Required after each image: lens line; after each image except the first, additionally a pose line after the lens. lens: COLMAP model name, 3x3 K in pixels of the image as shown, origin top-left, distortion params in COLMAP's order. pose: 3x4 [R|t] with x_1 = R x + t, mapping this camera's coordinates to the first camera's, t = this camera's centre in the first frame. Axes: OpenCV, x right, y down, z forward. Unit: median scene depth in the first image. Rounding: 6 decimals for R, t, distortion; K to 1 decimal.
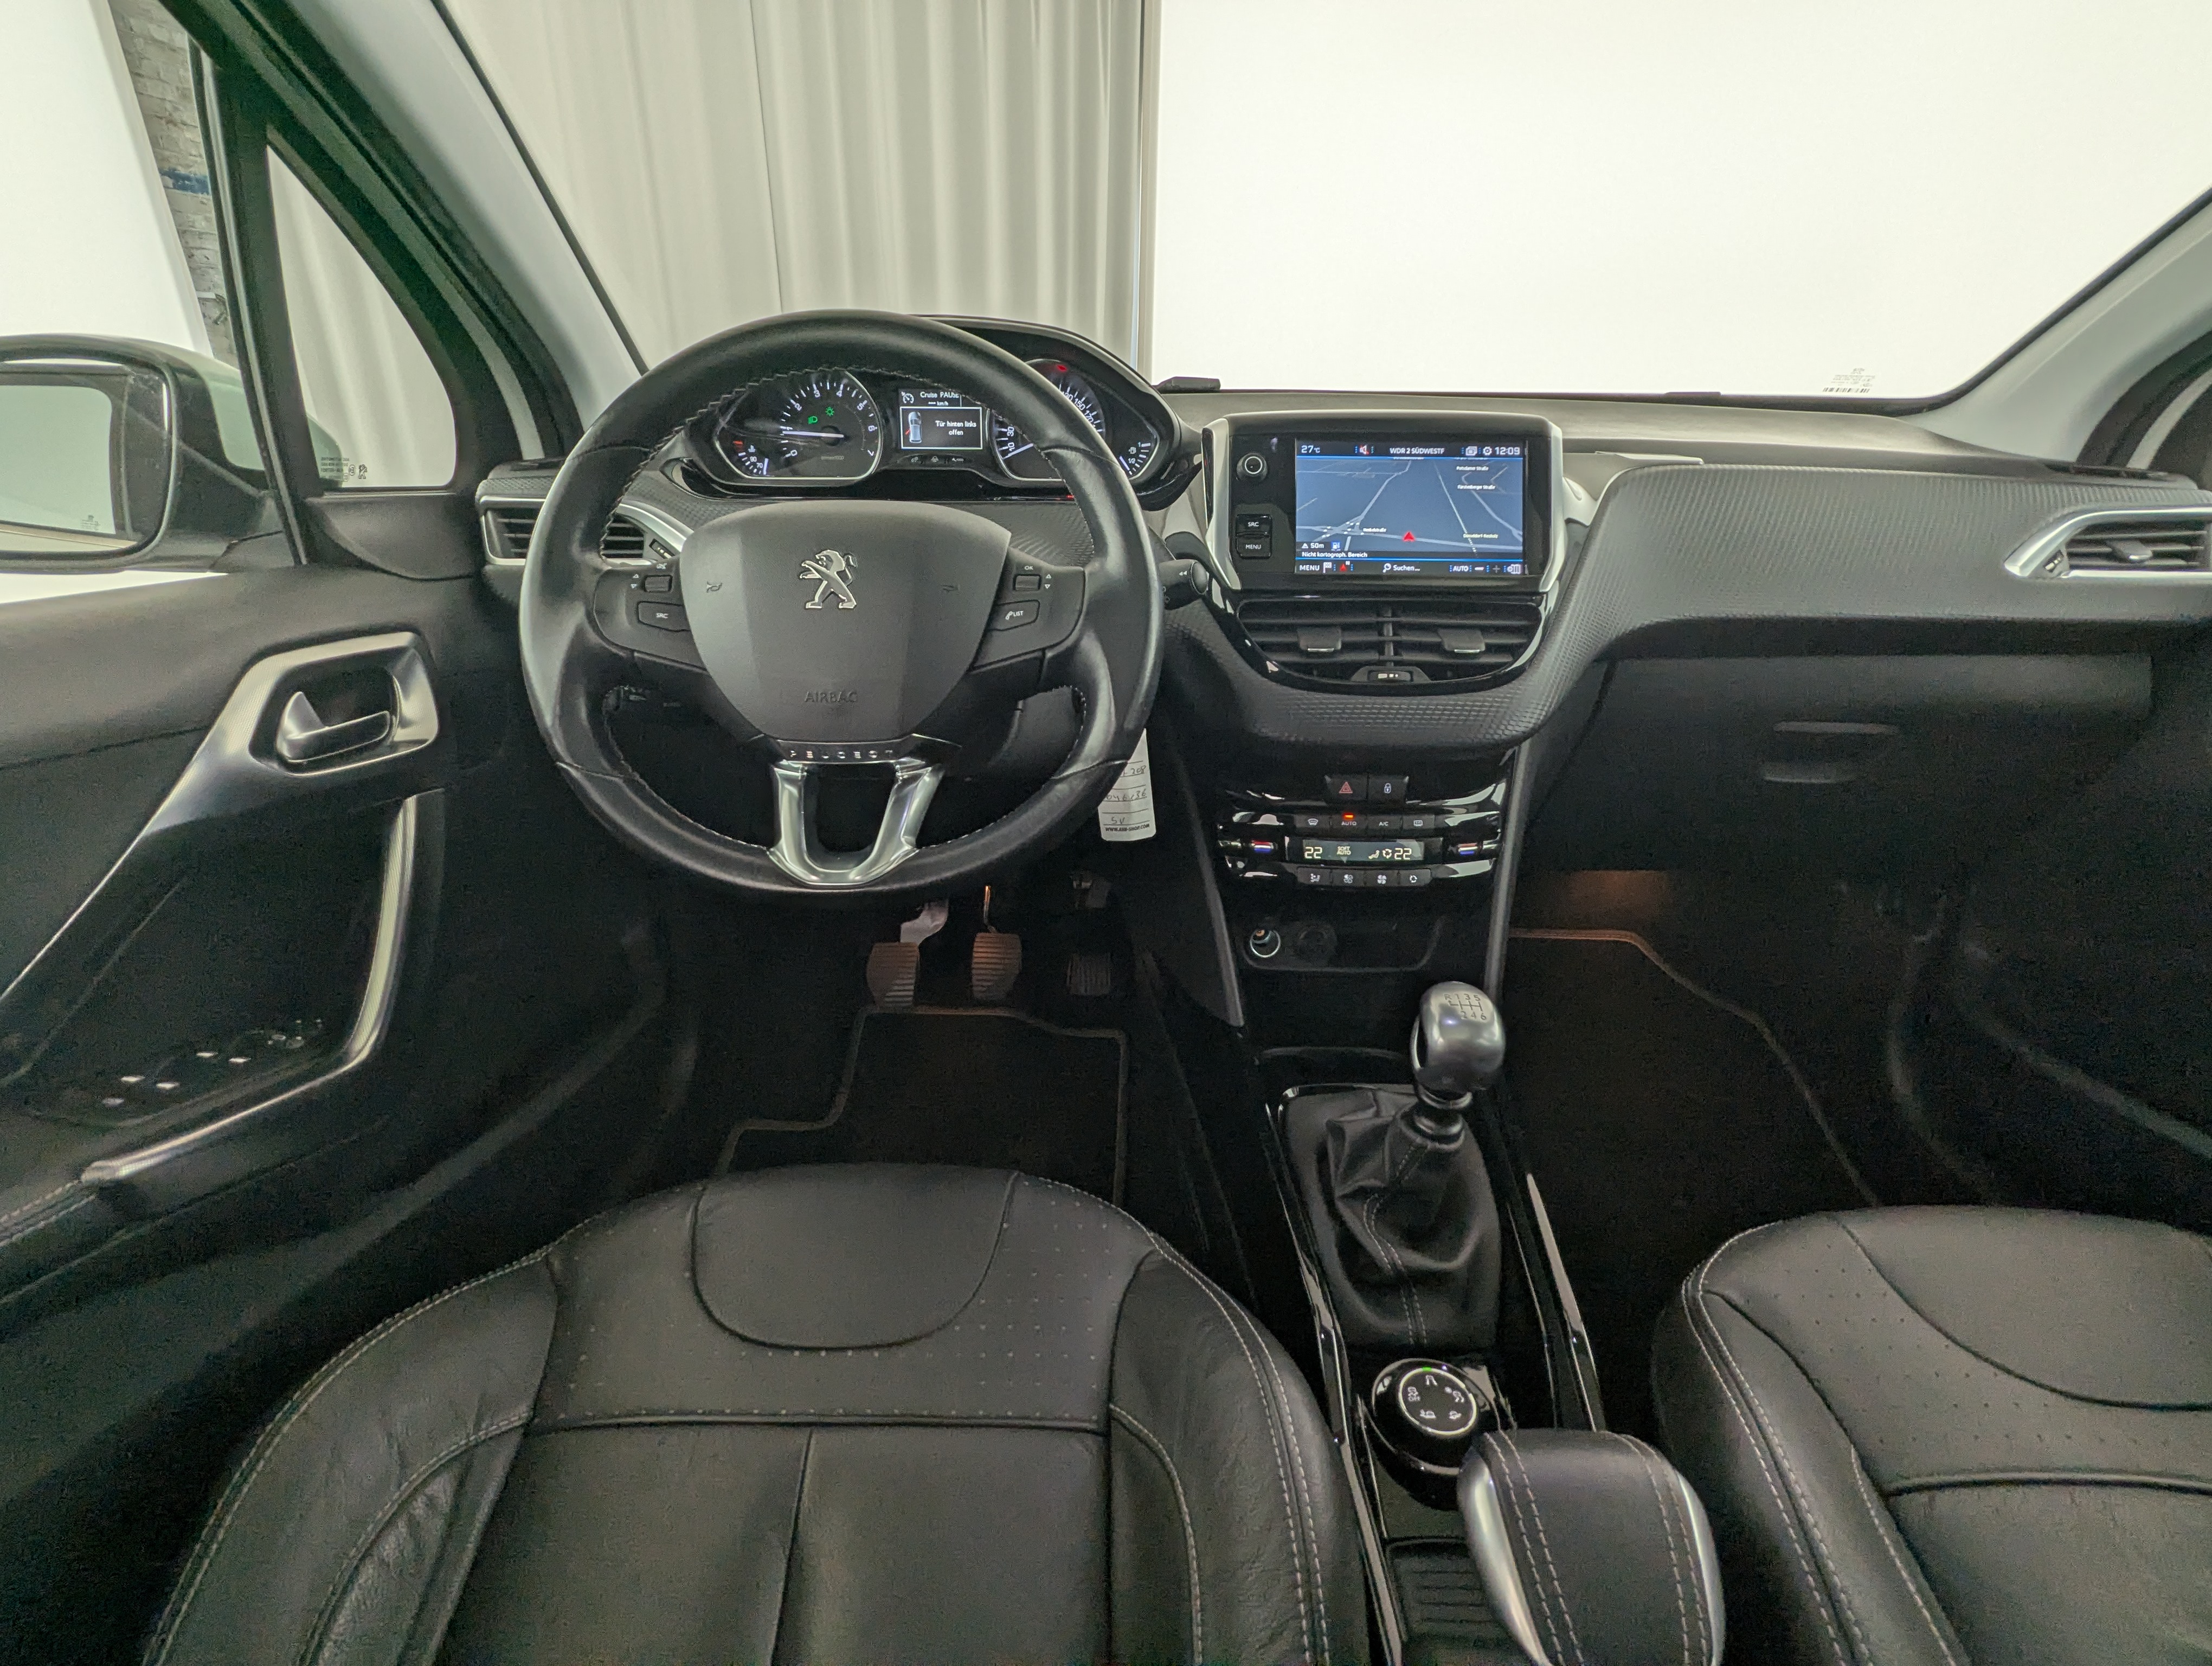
lens RADIAL K [[1017.5, 0, 1123.7], [0, 1017.5, 819.7], [0, 0, 1]] dist [-0.002148, 0.001304]
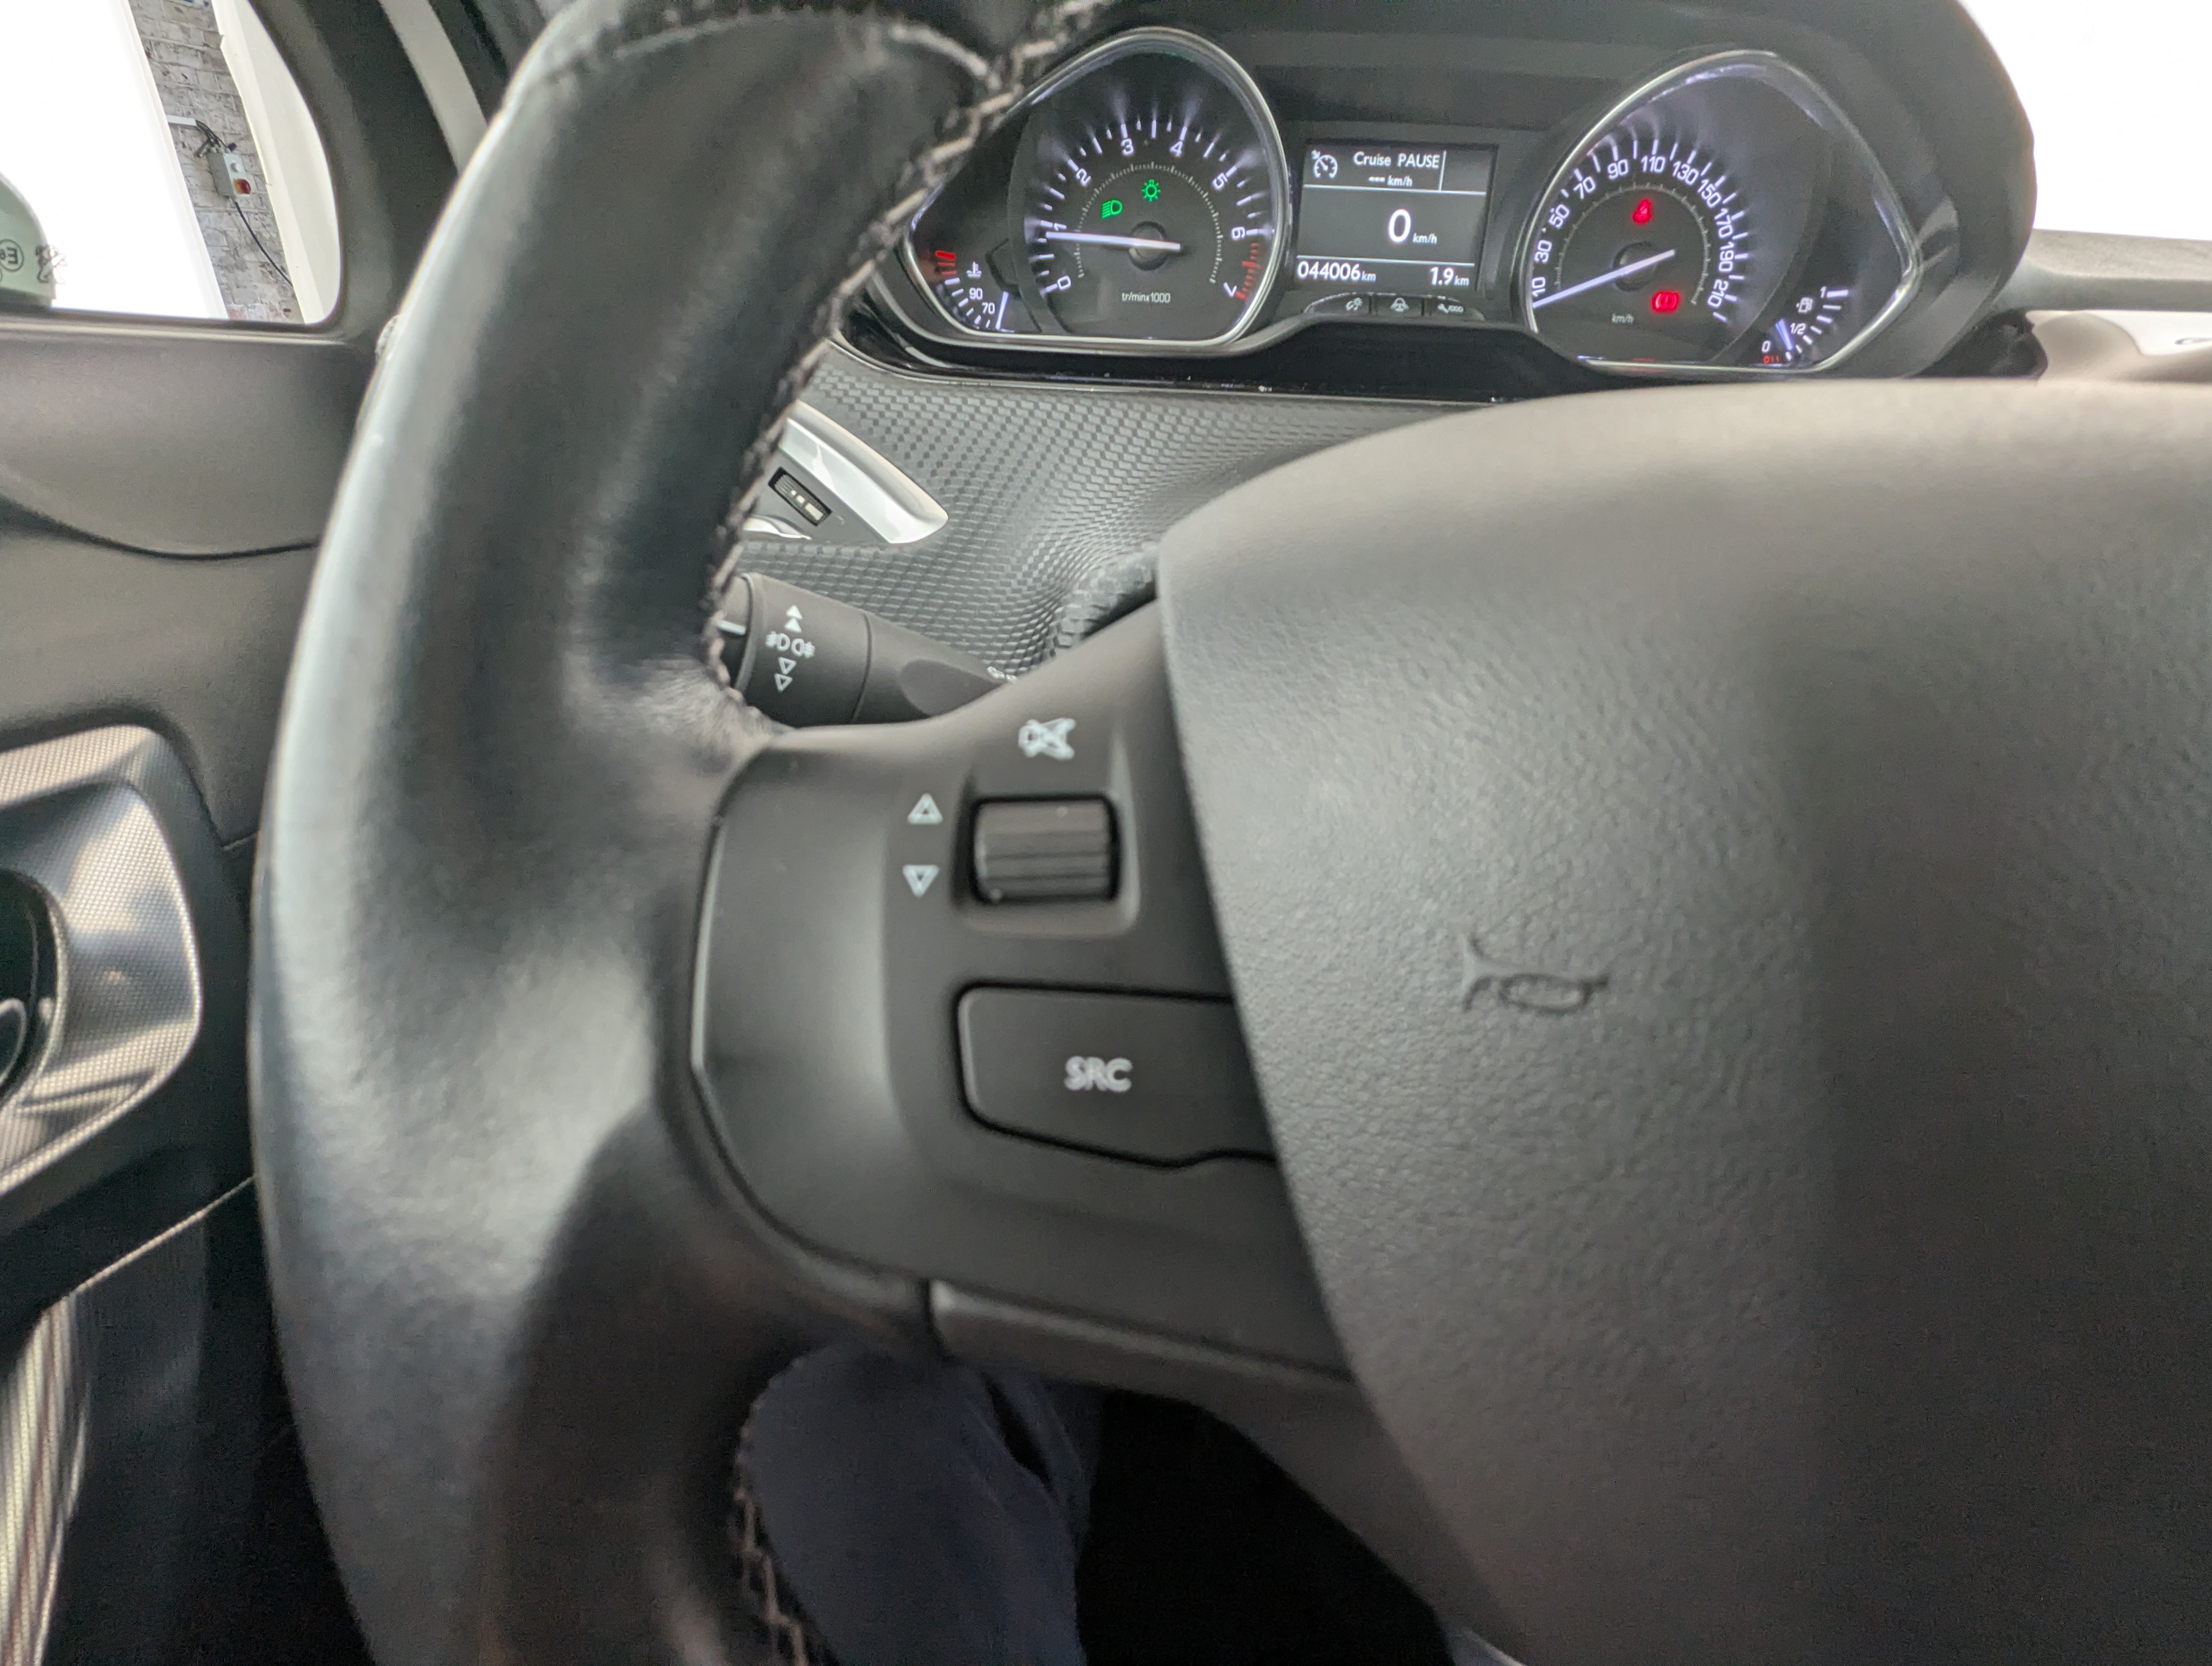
lens RADIAL K [[1037.5, 0, 1124.0], [0, 1037.5, 833.2], [0, 0, 1]] dist [-0.009448, 0.009009]
pose [[0.998439, 0.050354, -0.024172, -0.349084], [-0.048111, 0.995149, 0.085815, -0.195405], [0.028376, -0.084518, 0.996018, 0.651049]]
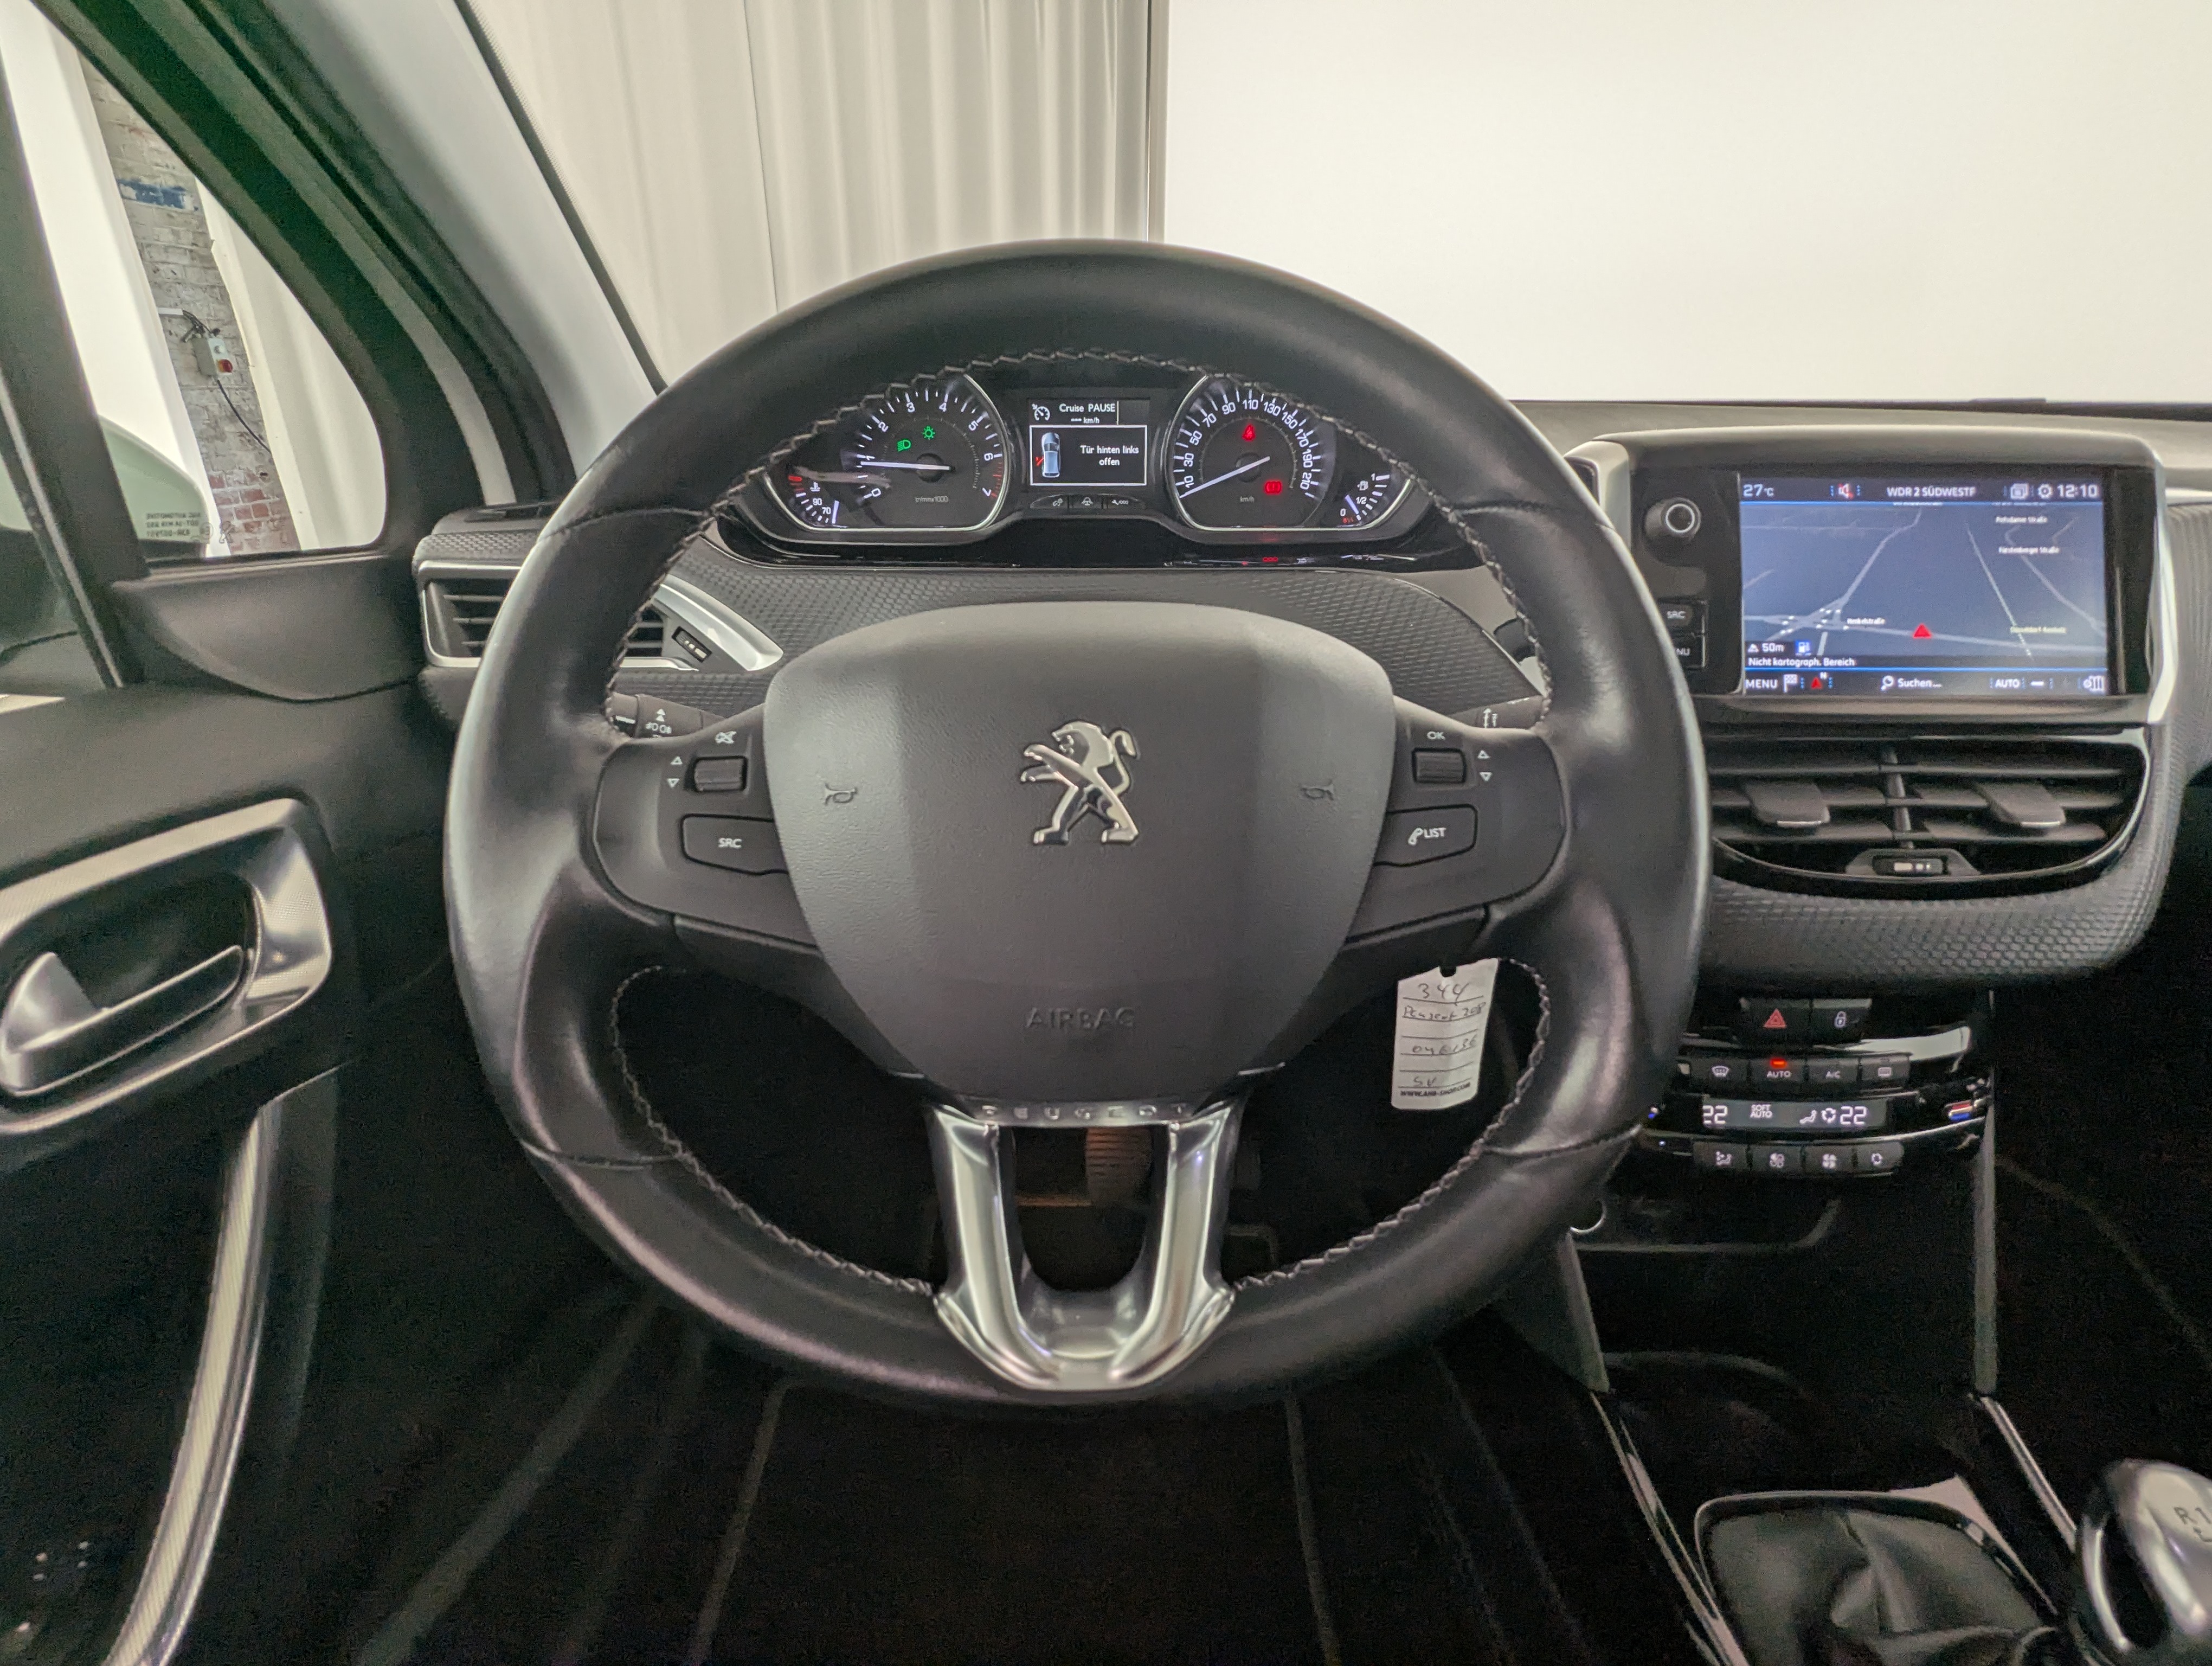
lens RADIAL K [[1029.1, 0, 1127.4], [0, 1029.1, 835.6], [0, 0, 1]] dist [-0.001129, -0.000096]
pose [[0.999953, -0.008422, 0.004812, -0.202071], [0.008443, 0.999955, -0.004422, -0.156058], [-0.004774, 0.004463, 0.999979, 0.380883]]
